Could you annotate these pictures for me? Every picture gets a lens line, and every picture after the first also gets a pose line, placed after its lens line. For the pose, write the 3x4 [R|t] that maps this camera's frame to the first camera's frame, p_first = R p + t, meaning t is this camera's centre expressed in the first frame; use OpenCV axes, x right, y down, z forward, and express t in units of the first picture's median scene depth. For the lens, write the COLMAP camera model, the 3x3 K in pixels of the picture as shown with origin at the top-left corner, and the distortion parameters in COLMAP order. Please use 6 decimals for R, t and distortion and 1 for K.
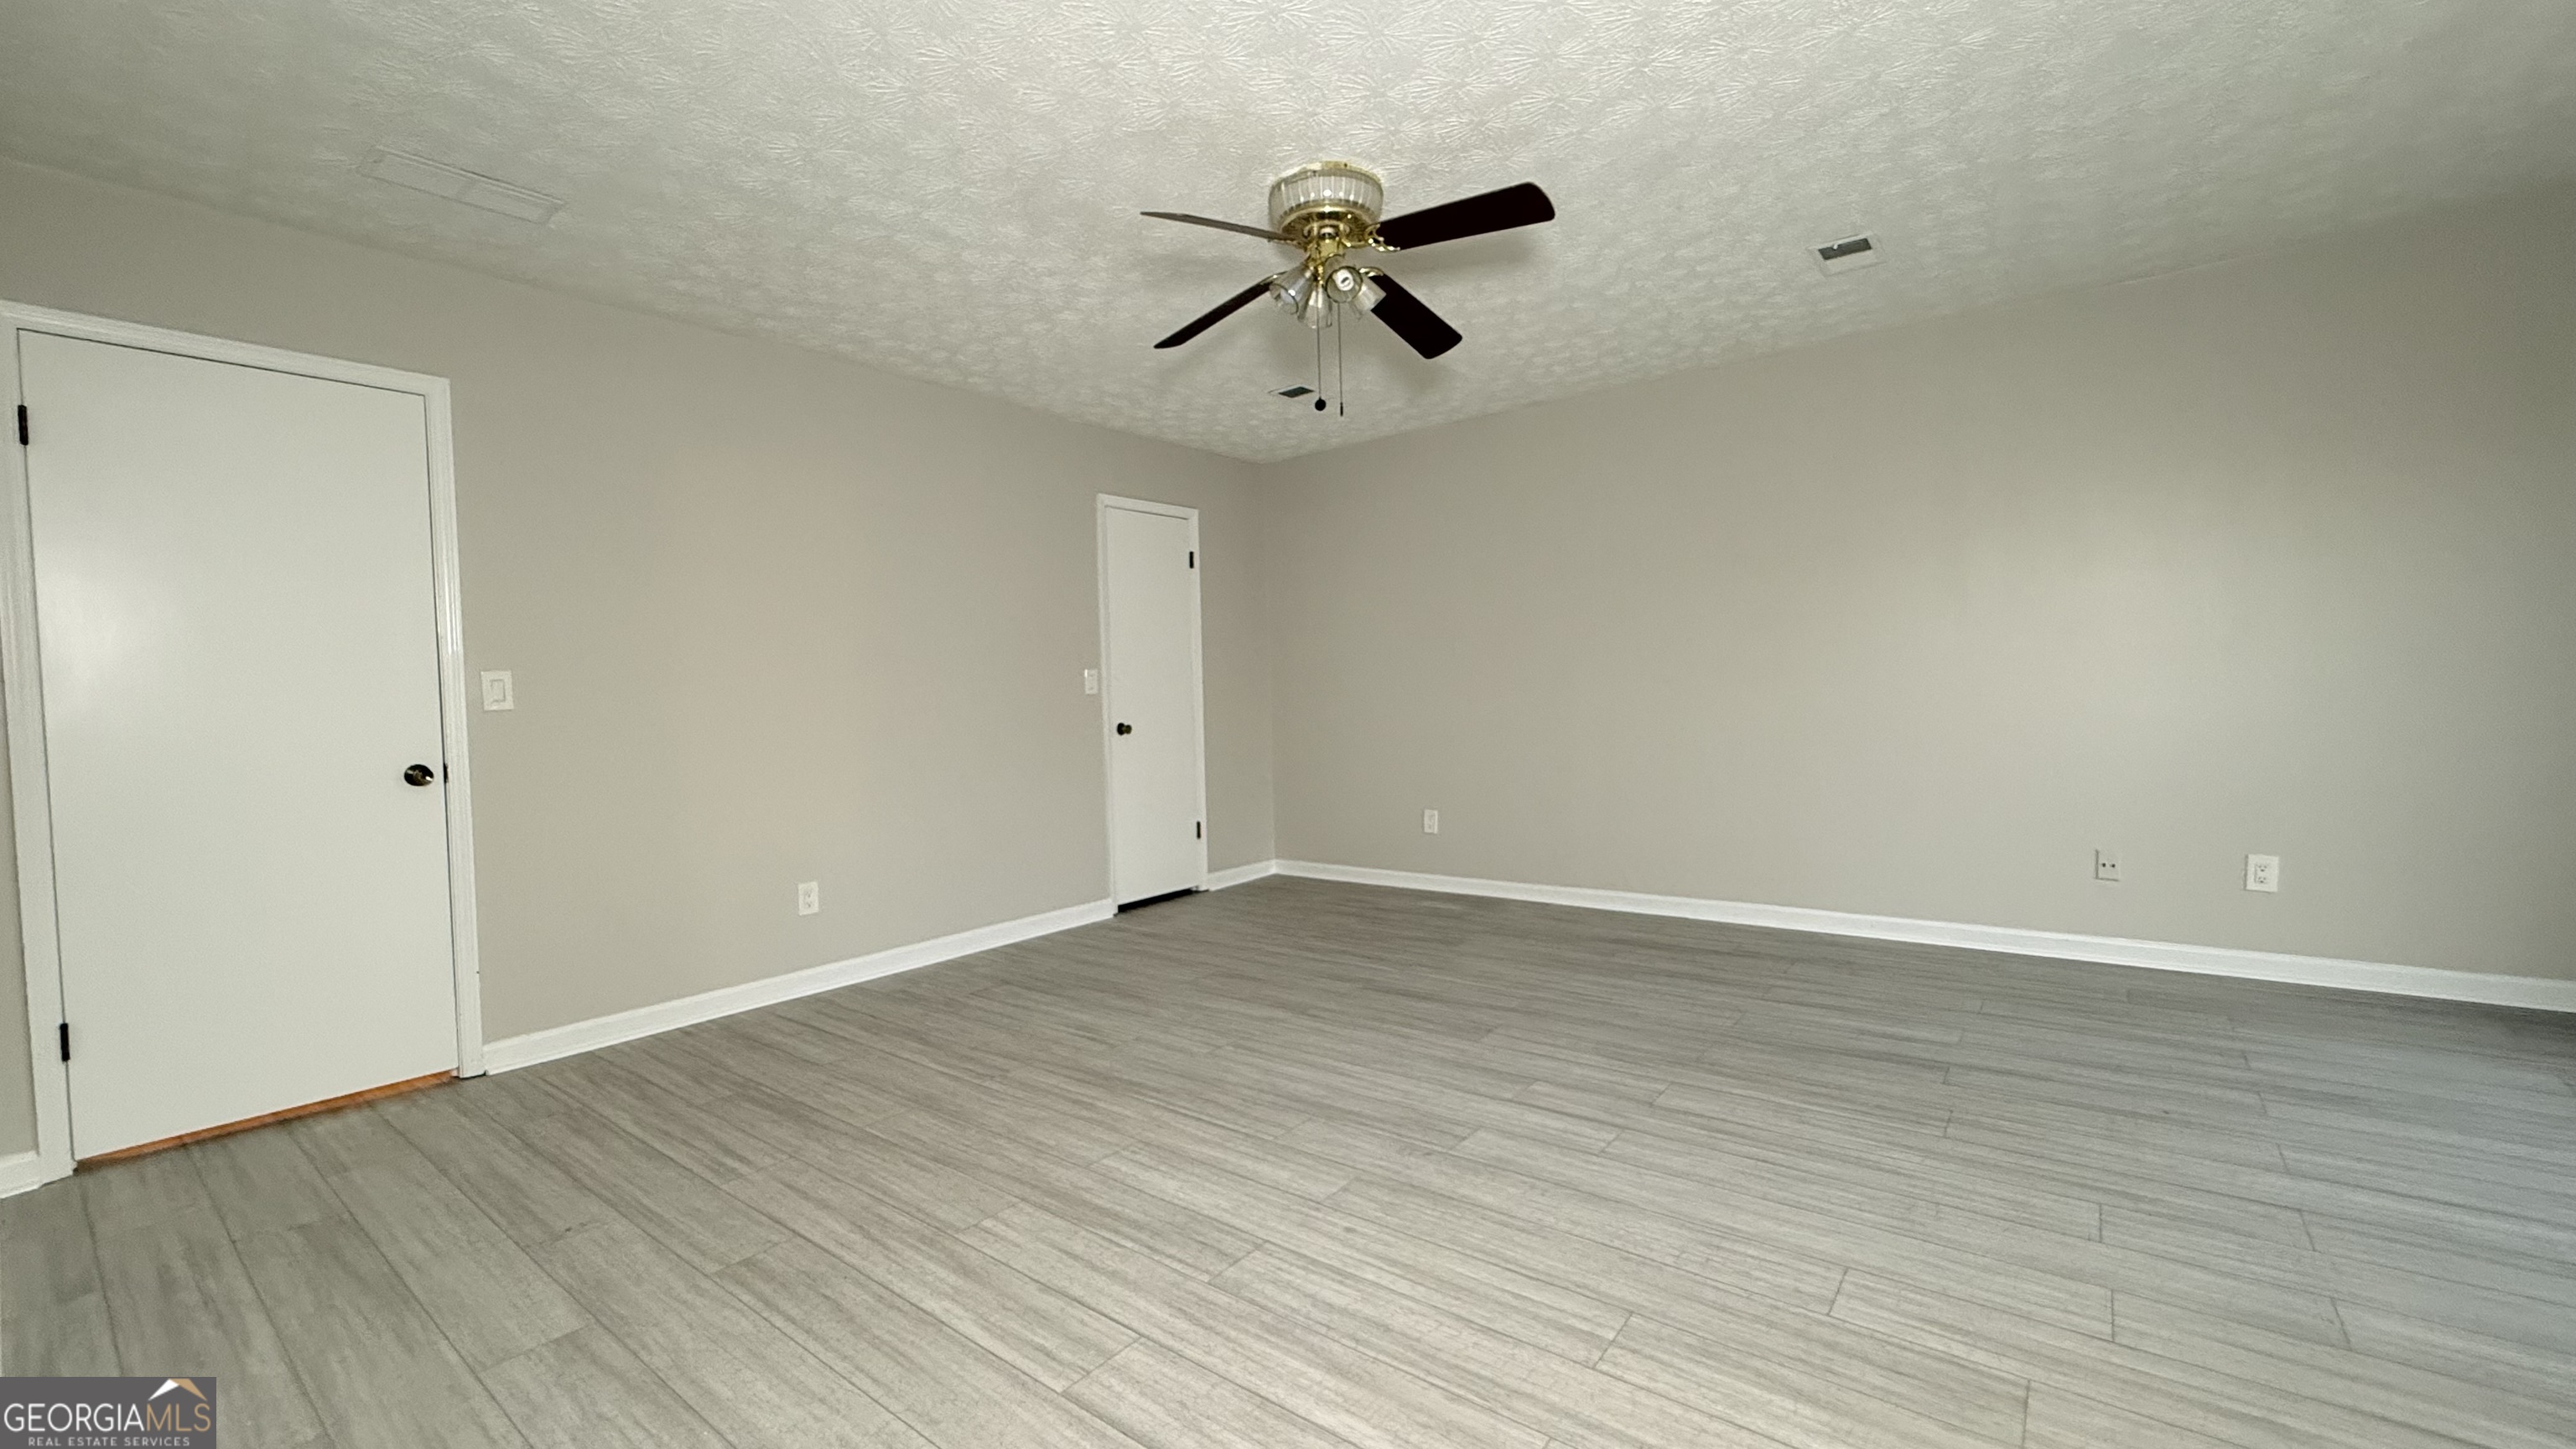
lens RADIAL K [[1027.7, 0, 1279.0], [0, 1027.7, 729.5], [0, 0, 1]] dist [-0.001236, 0.000669]
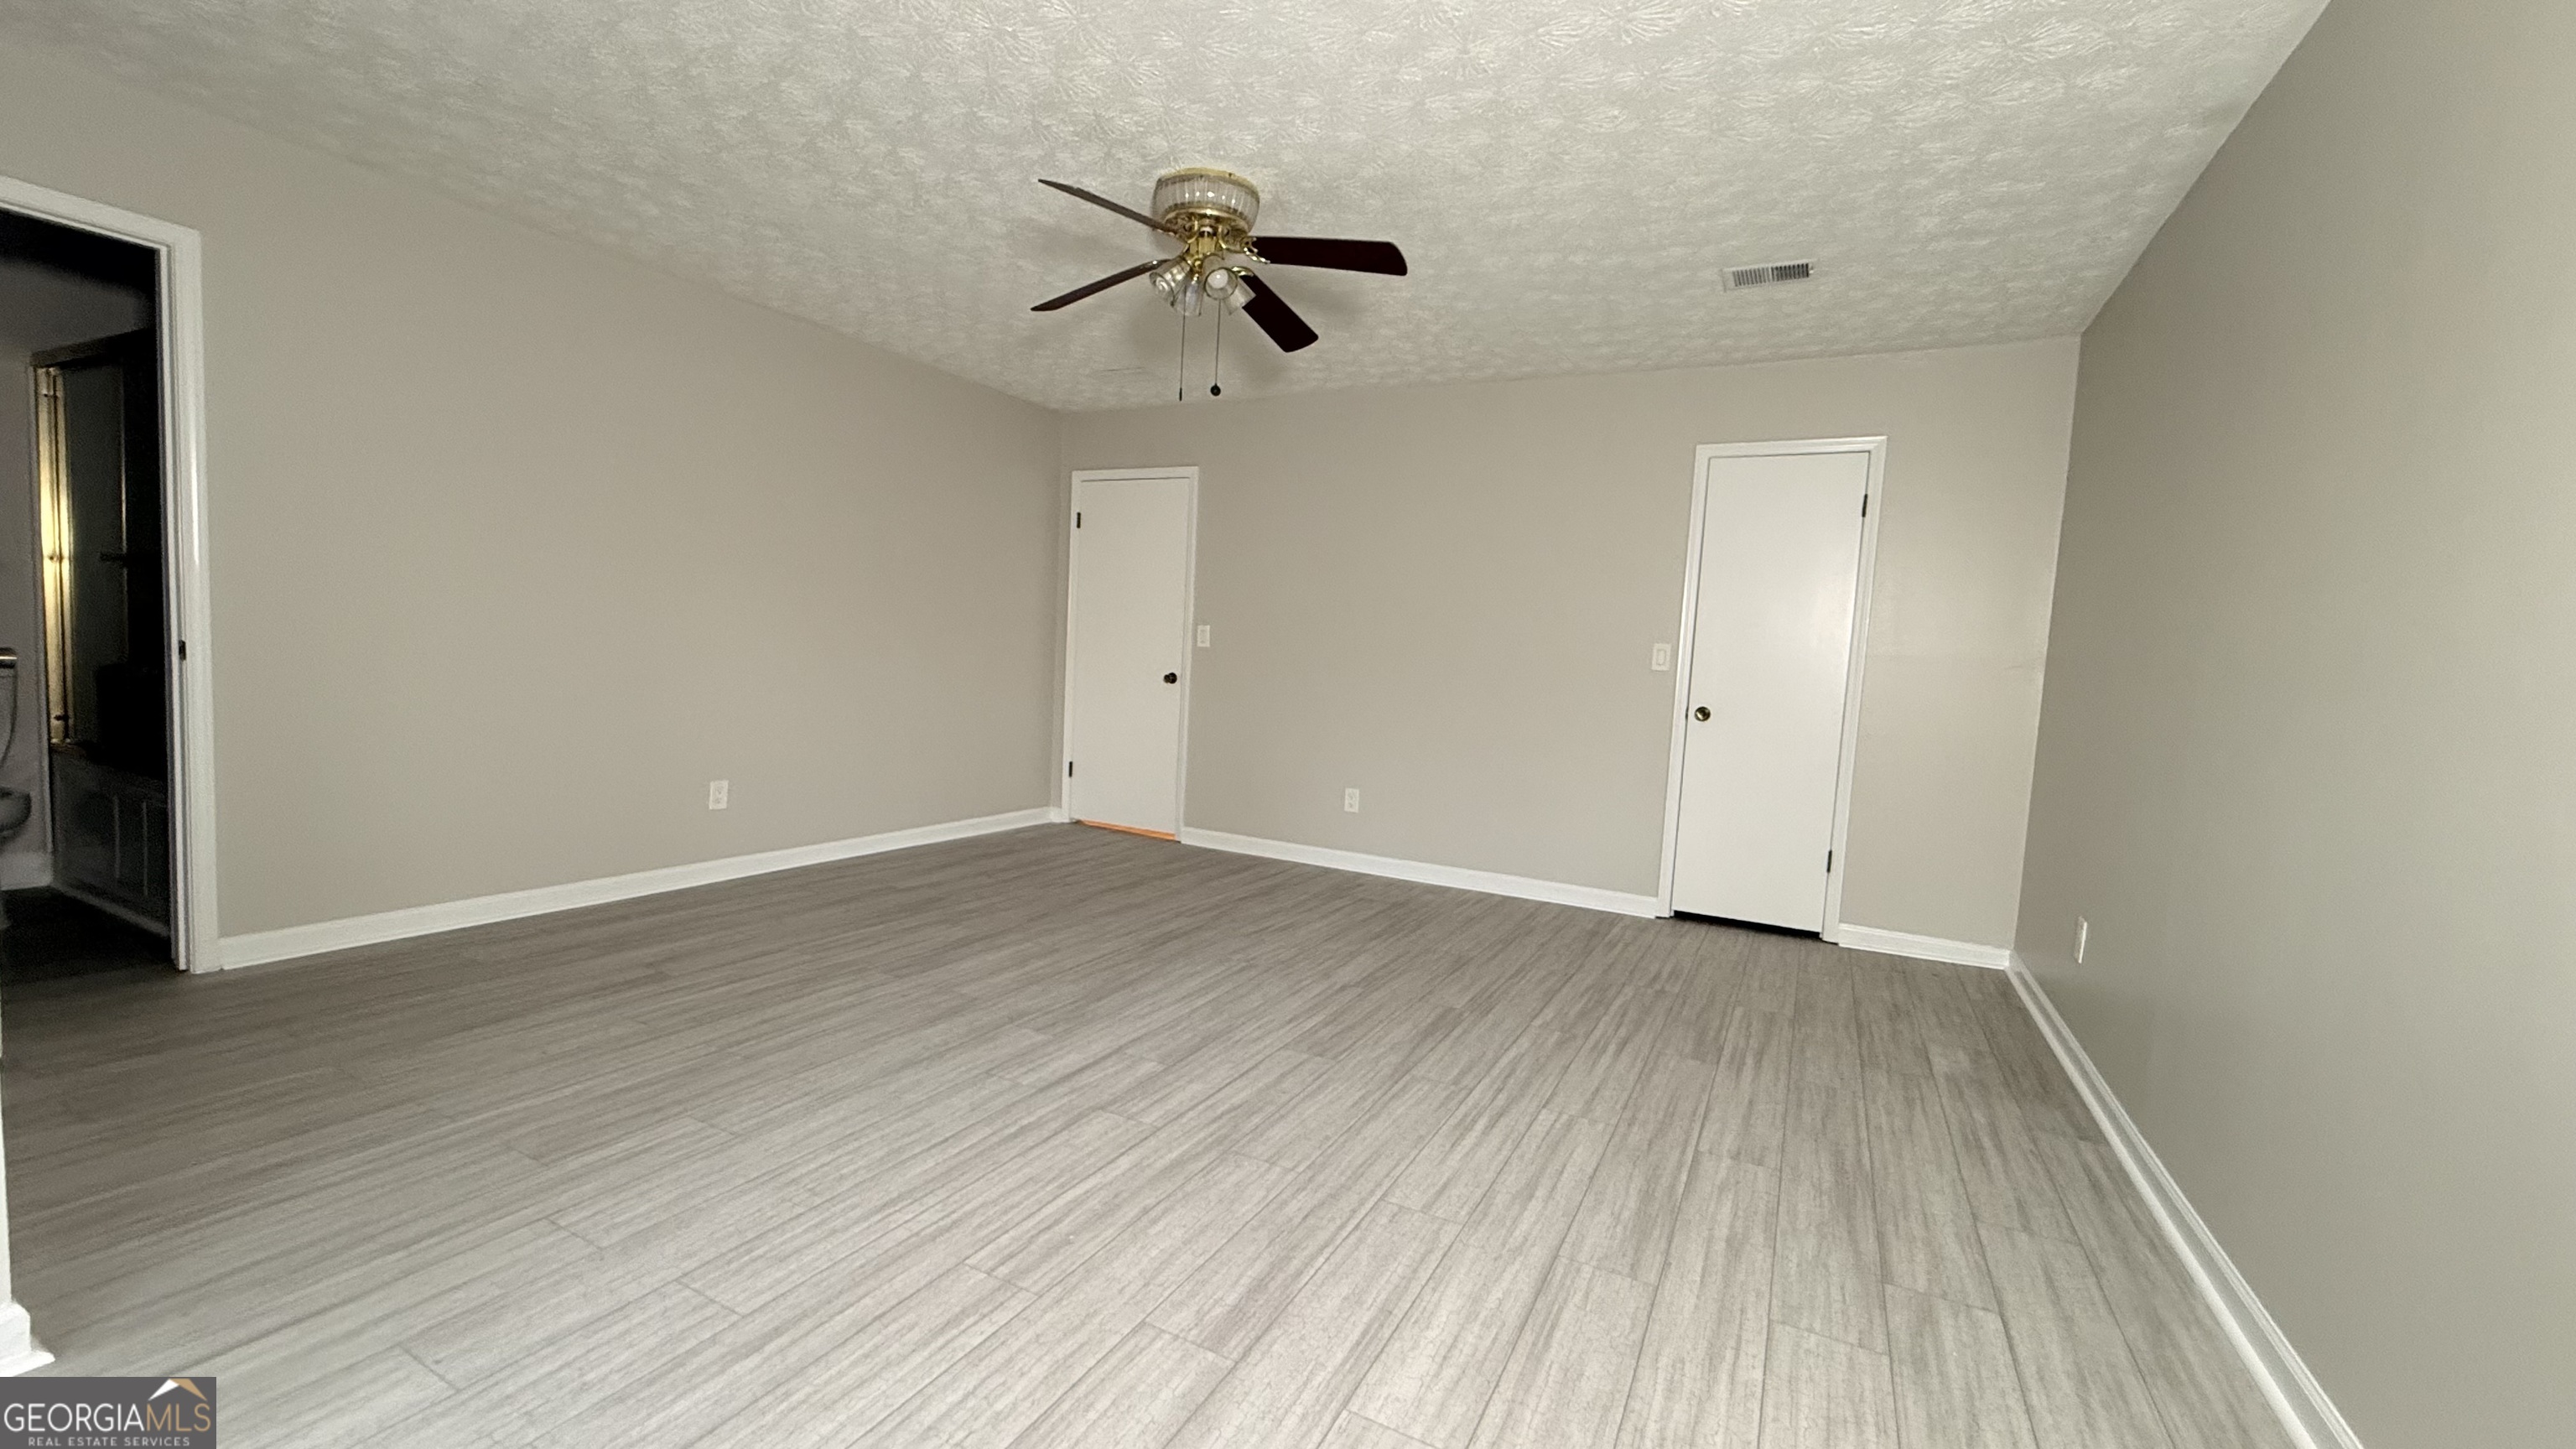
lens RADIAL K [[1027.7, 0, 1279.0], [0, 1027.7, 729.5], [0, 0, 1]] dist [-0.001236, 0.000669]
pose [[0.180908, 0.112613, -0.977032, 1.056450], [-0.094174, 0.990842, 0.096768, -0.062565], [0.978981, 0.074505, 0.189856, 0.811716]]
